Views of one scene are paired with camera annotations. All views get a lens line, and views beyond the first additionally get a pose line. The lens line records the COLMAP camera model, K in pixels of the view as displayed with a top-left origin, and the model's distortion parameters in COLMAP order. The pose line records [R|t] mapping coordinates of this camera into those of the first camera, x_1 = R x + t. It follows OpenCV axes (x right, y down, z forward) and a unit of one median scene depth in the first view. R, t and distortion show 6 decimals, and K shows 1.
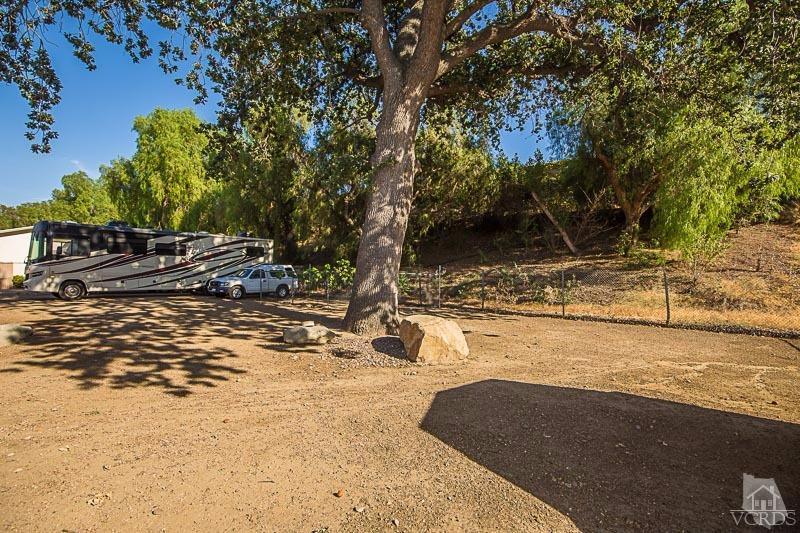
lens RADIAL K [[359.6, 0, 400.6], [0, 359.6, 267.0], [0, 0, 1]] dist [-0.004119, -0.000011]
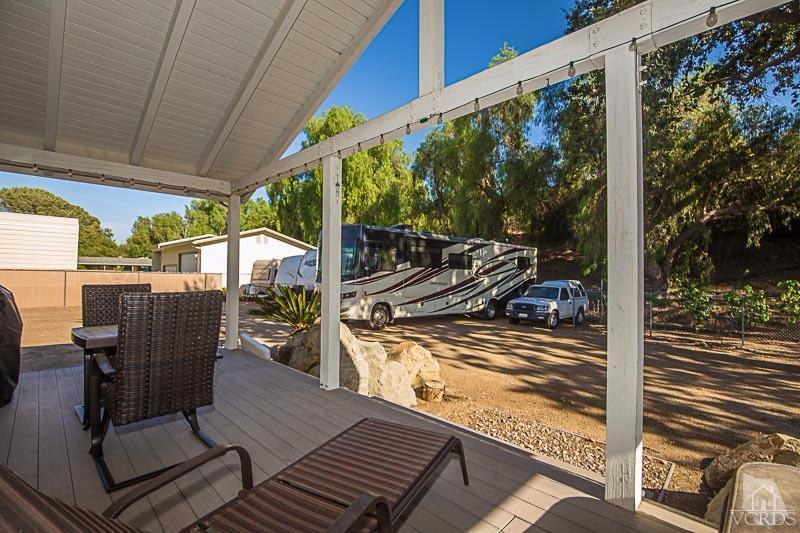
lens RADIAL K [[359.6, 0, 396.2], [0, 359.6, 268.2], [0, 0, 1]] dist [-0.004119, -0.000011]
pose [[0.987581, 0.002057, -0.157098, -0.642780], [-0.004435, 0.999881, -0.014785, -0.021077], [0.157049, 0.015299, 0.987472, 0.207682]]
